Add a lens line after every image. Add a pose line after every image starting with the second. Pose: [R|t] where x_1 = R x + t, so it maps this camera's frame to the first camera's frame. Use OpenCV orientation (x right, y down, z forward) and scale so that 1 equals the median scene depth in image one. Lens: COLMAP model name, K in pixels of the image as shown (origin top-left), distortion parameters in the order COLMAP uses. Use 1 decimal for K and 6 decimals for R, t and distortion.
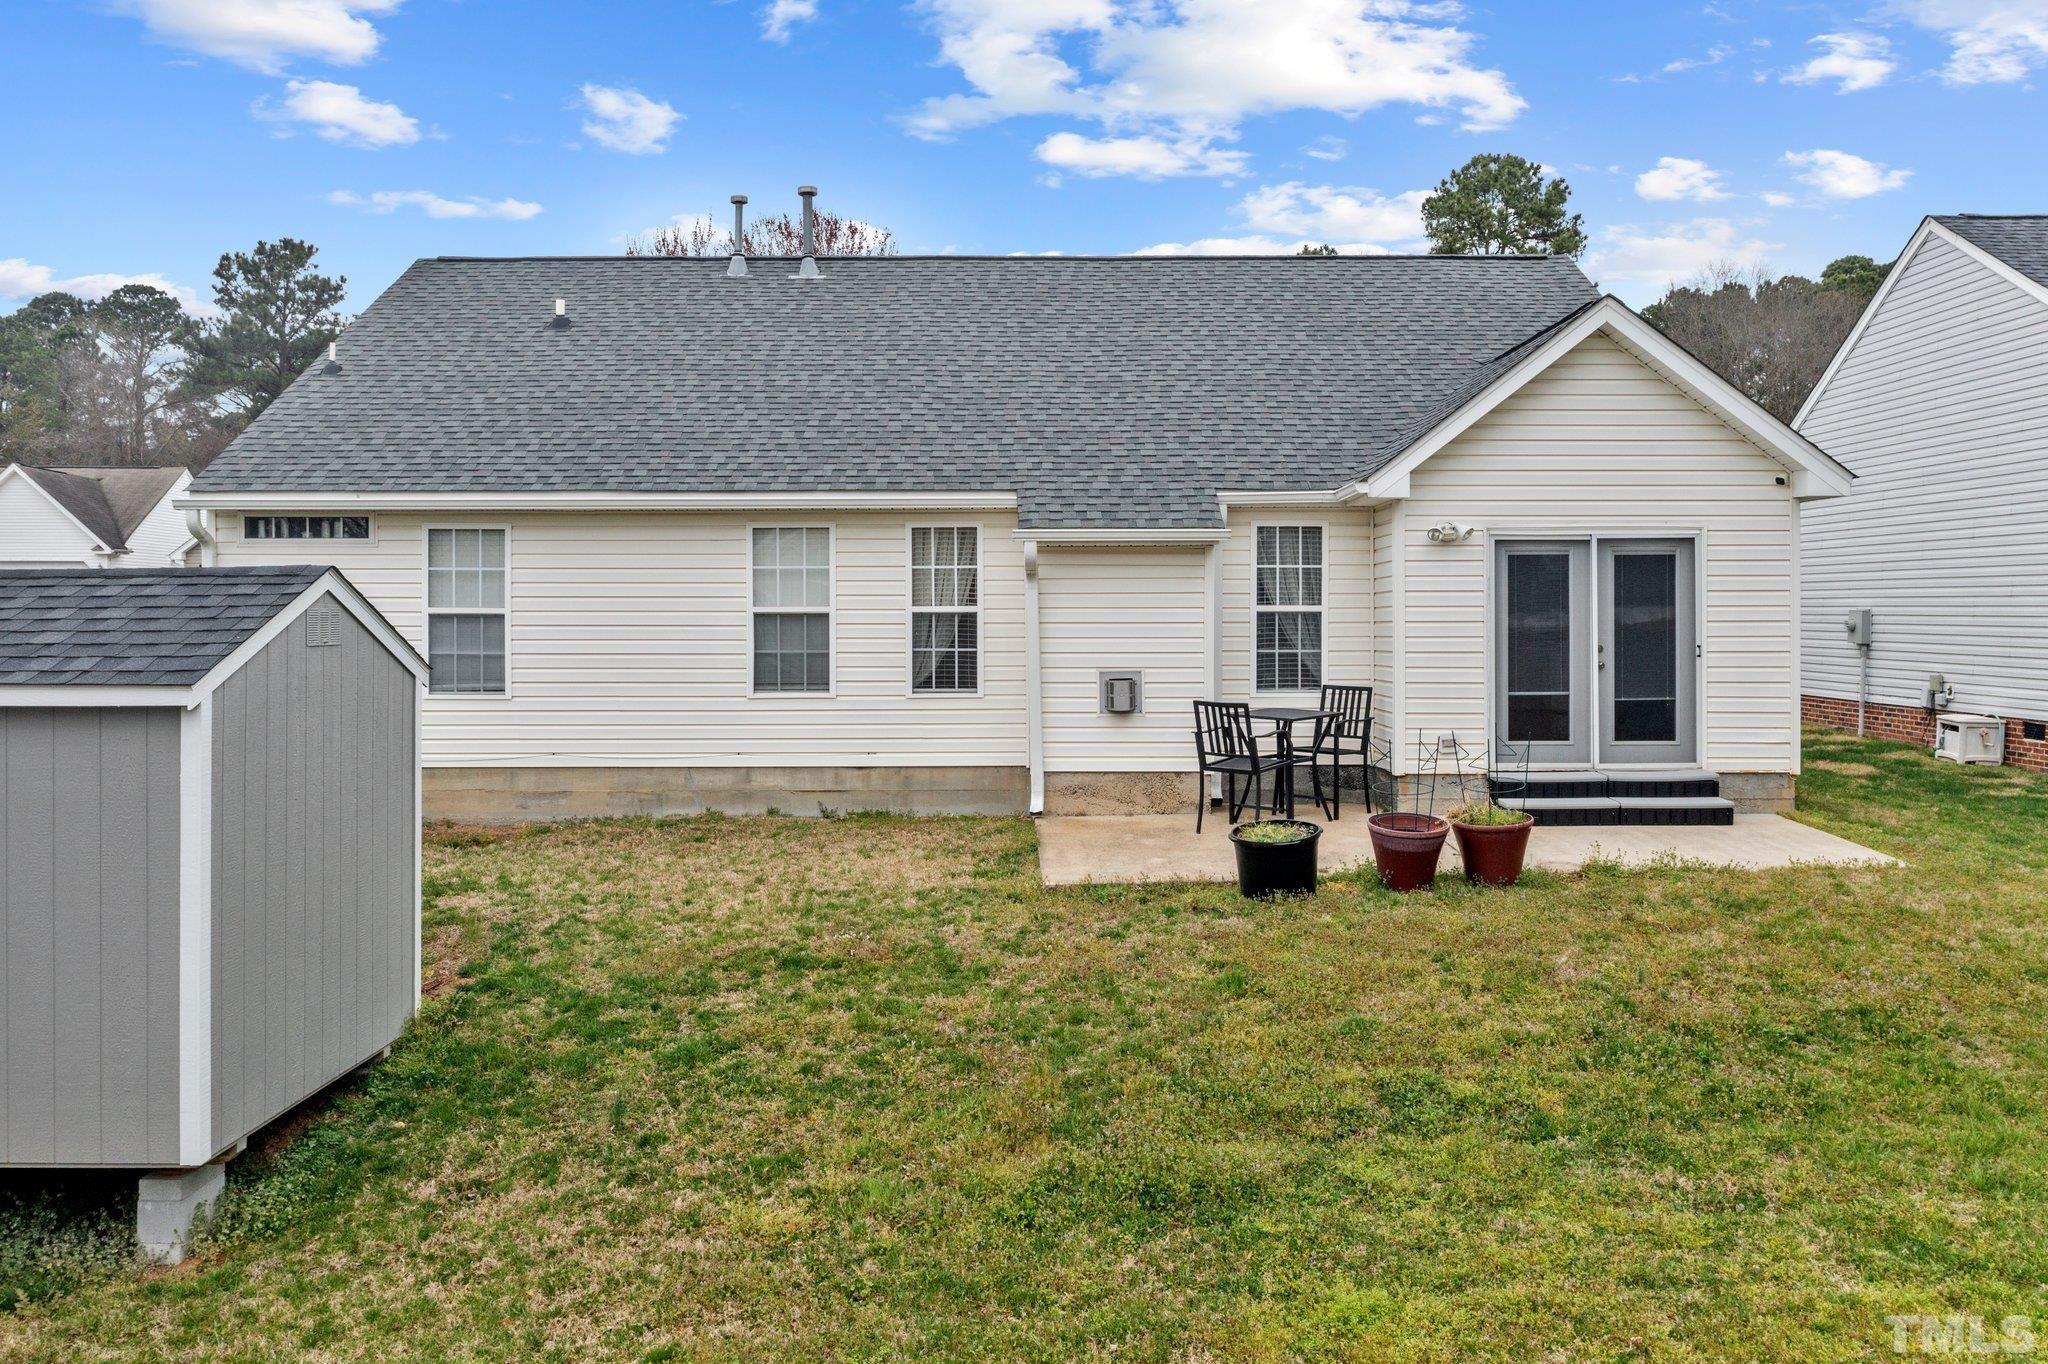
lens RADIAL K [[1644.8, 0, 1026.0], [0, 1644.8, 626.1], [0, 0, 1]] dist [-0.005332, -0.002224]
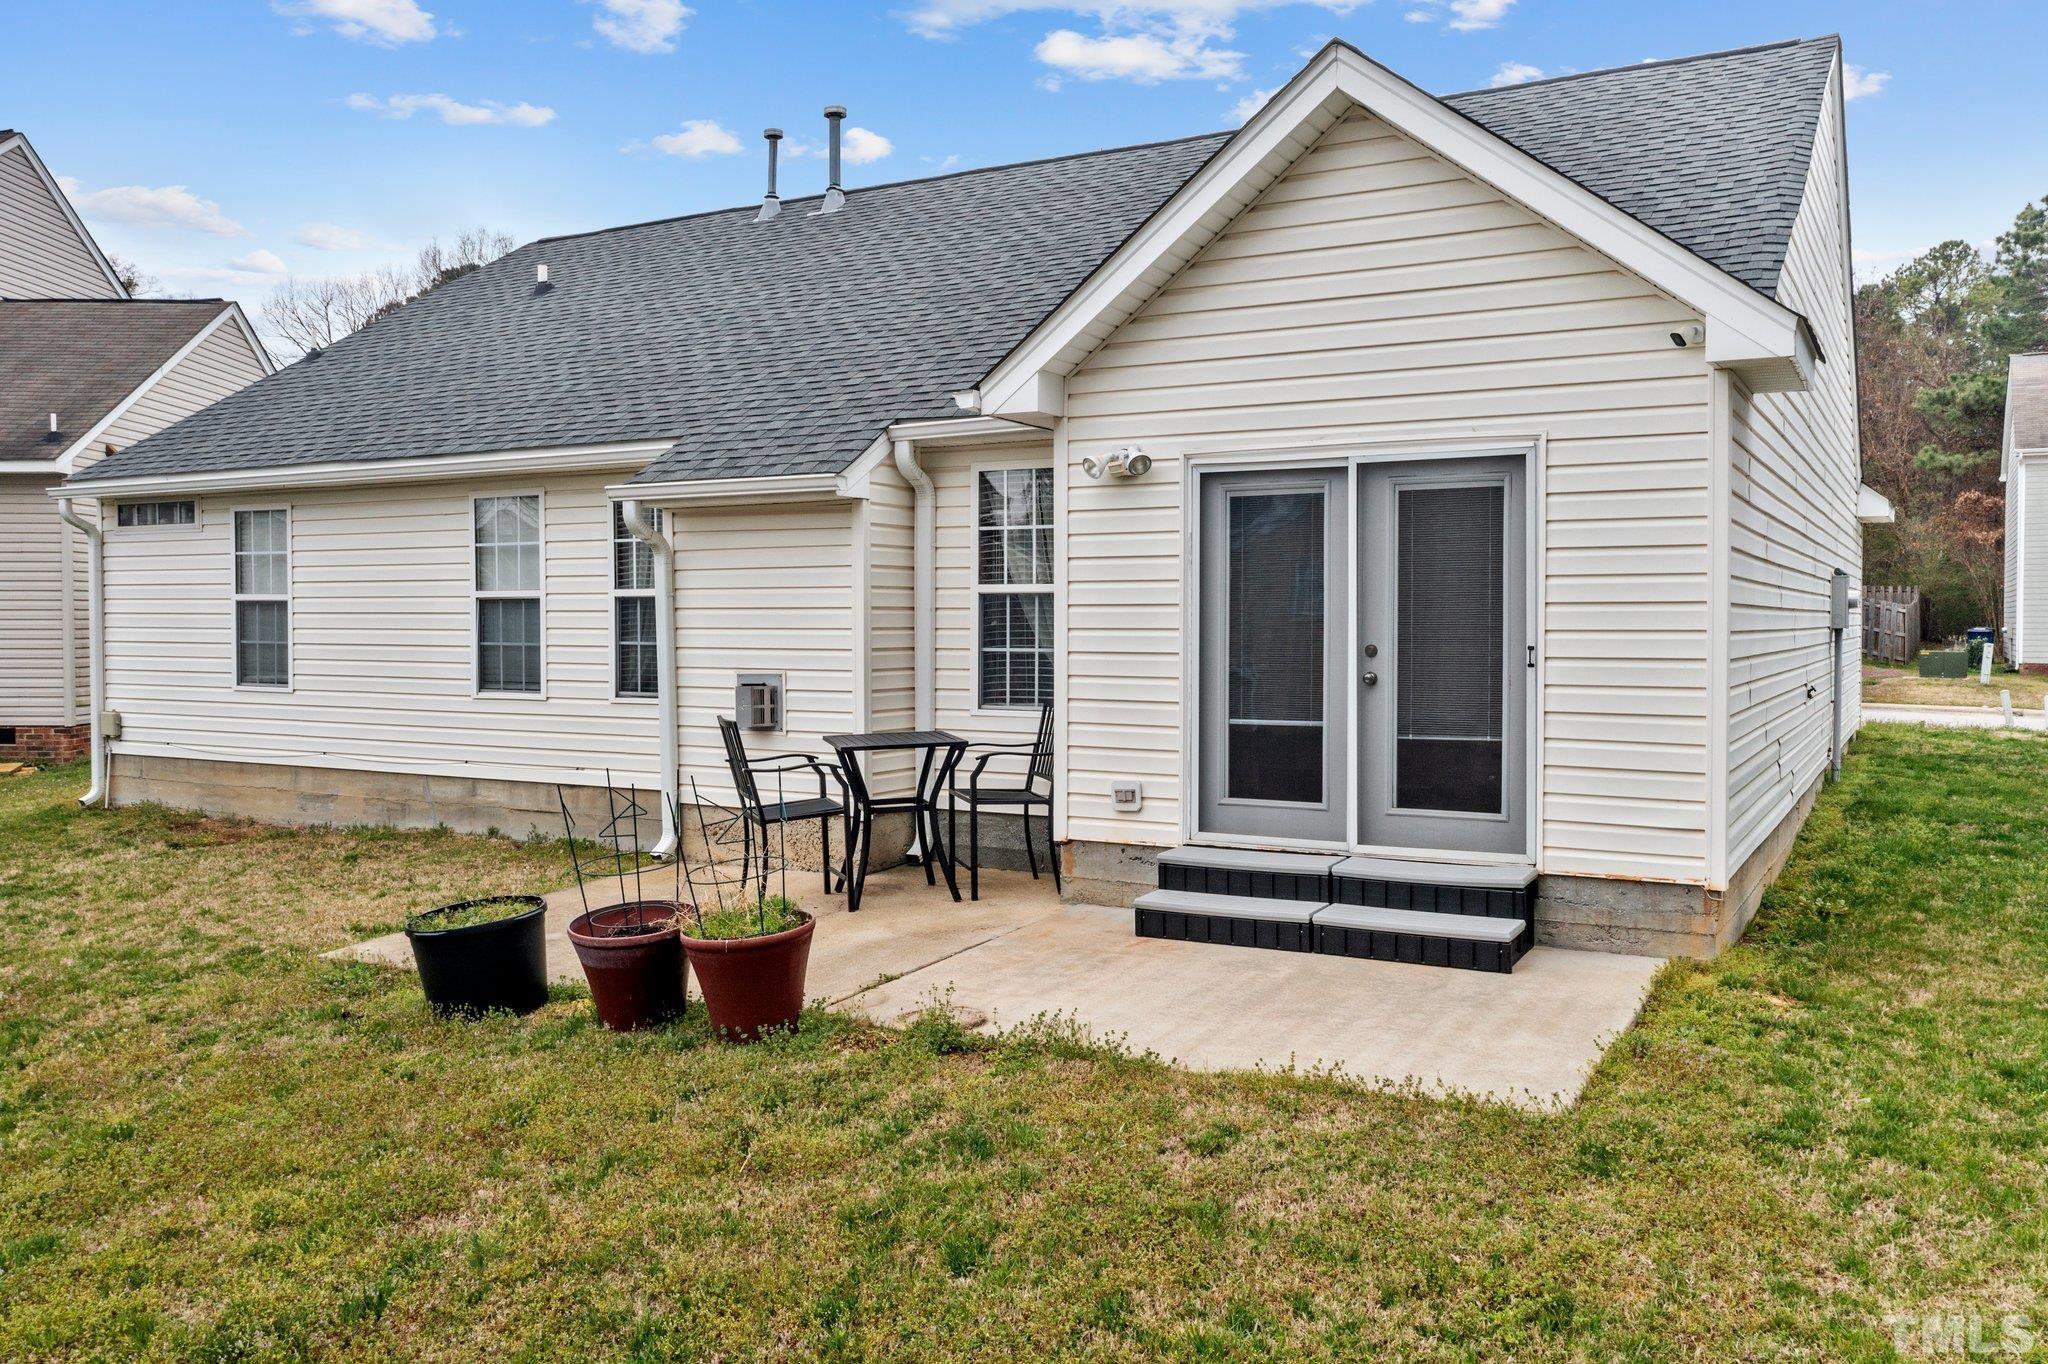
lens RADIAL K [[1631.1, 0, 1026.6], [0, 1631.1, 668.0], [0, 0, 1]] dist [-0.008278, -0.003464]
pose [[0.868523, 0.016607, -0.495371, 0.522838], [-0.005668, 0.999706, 0.023578, 0.006748], [0.495617, -0.017670, 0.868362, 0.421739]]
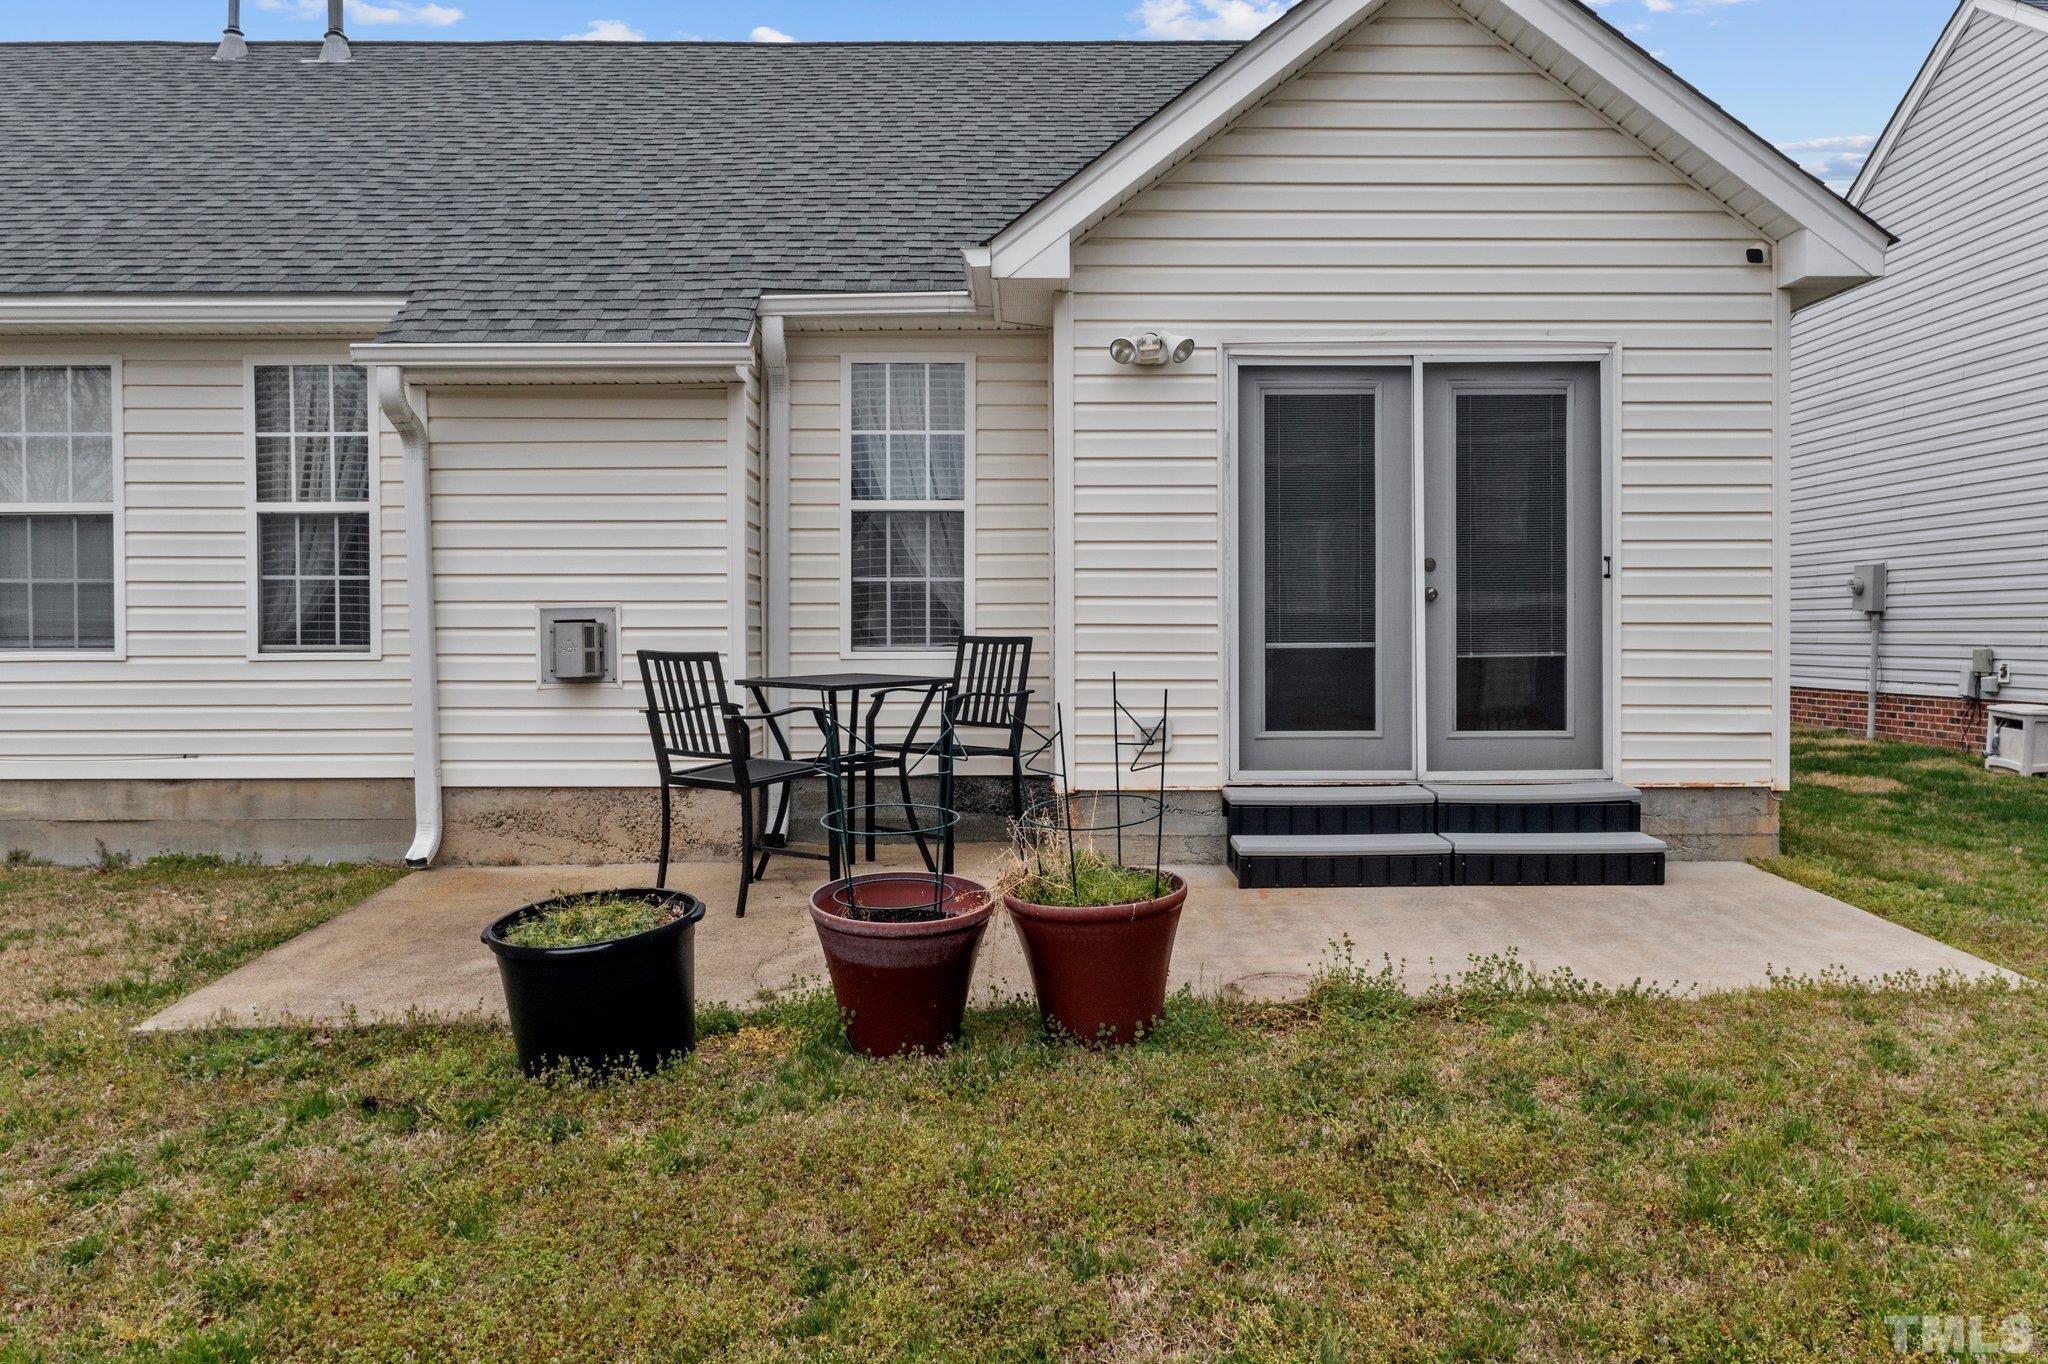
lens RADIAL K [[1631.1, 0, 1026.6], [0, 1631.1, 668.0], [0, 0, 1]] dist [-0.008278, -0.003464]
pose [[0.999987, -0.000923, 0.005014, 0.206743], [0.000870, 0.999944, 0.010517, 0.042039], [-0.005023, -0.010513, 0.999932, 0.442964]]
